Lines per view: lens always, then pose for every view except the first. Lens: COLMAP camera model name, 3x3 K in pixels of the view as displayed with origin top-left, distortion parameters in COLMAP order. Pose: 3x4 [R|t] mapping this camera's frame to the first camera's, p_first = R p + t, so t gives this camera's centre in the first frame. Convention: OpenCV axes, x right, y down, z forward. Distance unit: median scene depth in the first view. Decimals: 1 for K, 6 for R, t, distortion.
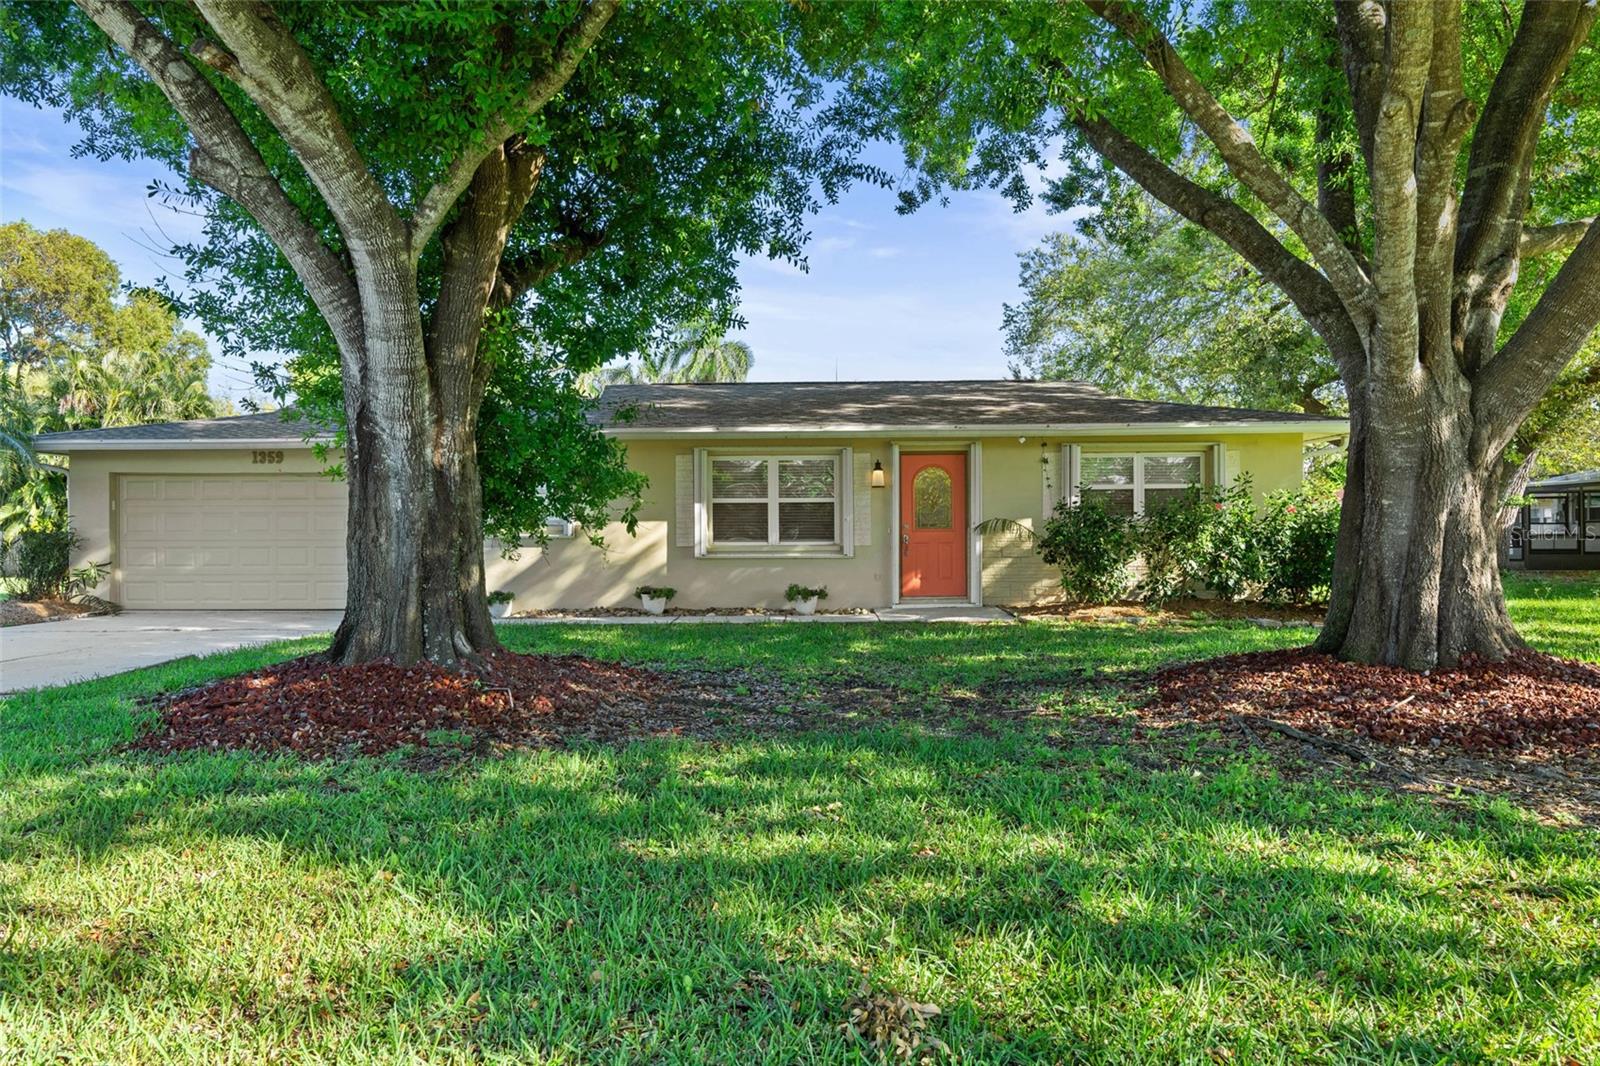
lens RADIAL K [[1074.6, 0, 800.8], [0, 1074.6, 526.8], [0, 0, 1]] dist [0.002628, 0.001528]
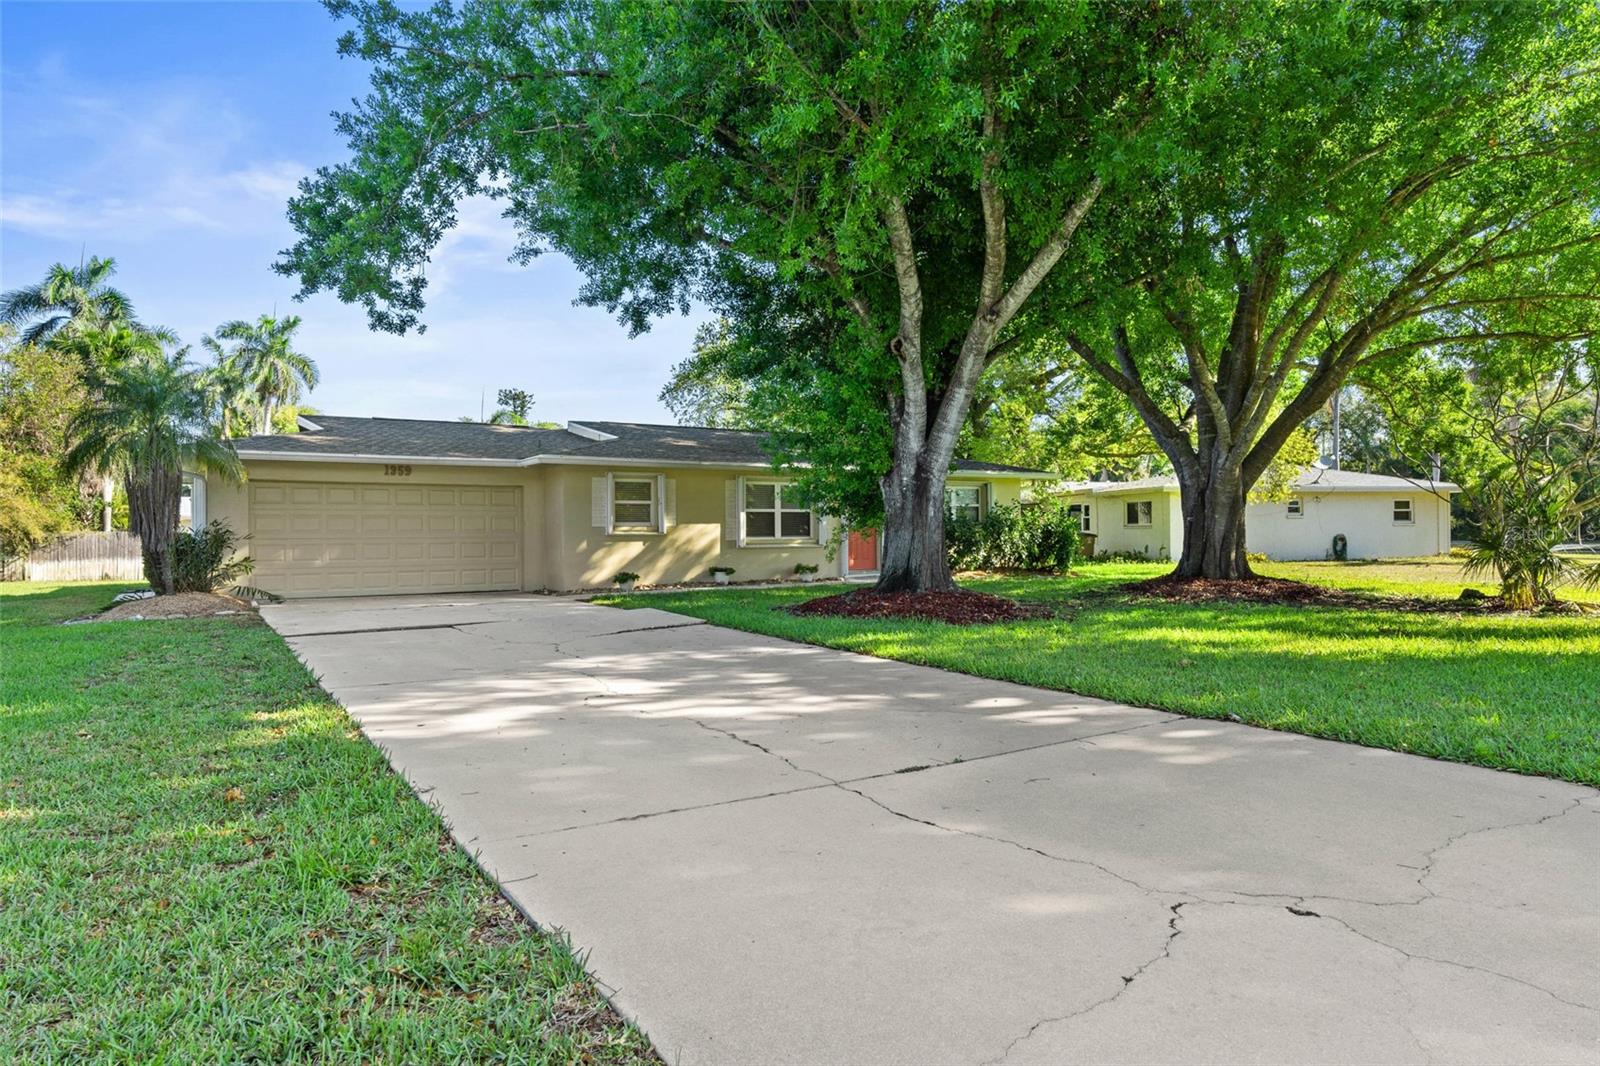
lens RADIAL K [[949.1, 0, 800.3], [0, 949.1, 534.9], [0, 0, 1]] dist [-0.003056, 0.003951]
pose [[0.841601, -0.001693, 0.540097, -1.643033], [-0.000057, 0.999995, 0.003223, 0.013630], [-0.540099, -0.002744, 0.841597, -0.399316]]
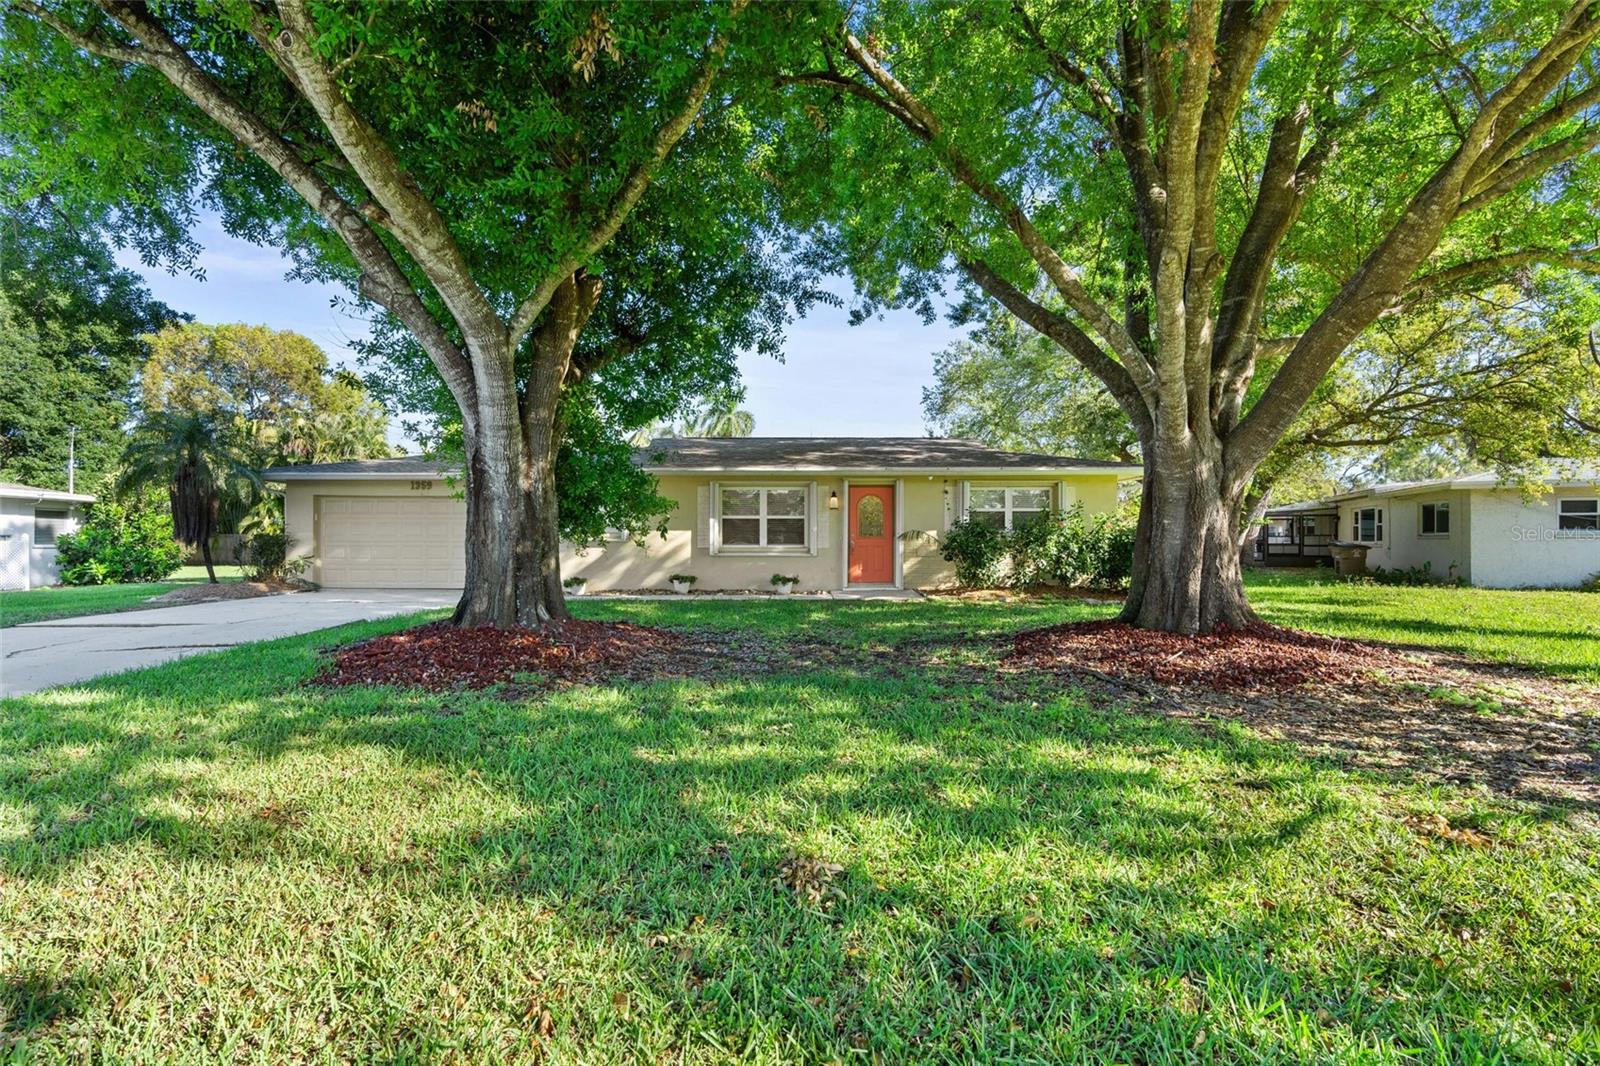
lens RADIAL K [[722.5, 0, 799.9], [0, 722.5, 530.9], [0, 0, 1]] dist [-0.010505, 0.004057]
pose [[0.999829, 0.007287, 0.017015, 0.018467], [-0.007191, 0.999958, -0.005707, -0.000379], [-0.017056, 0.005584, 0.999839, 0.008337]]
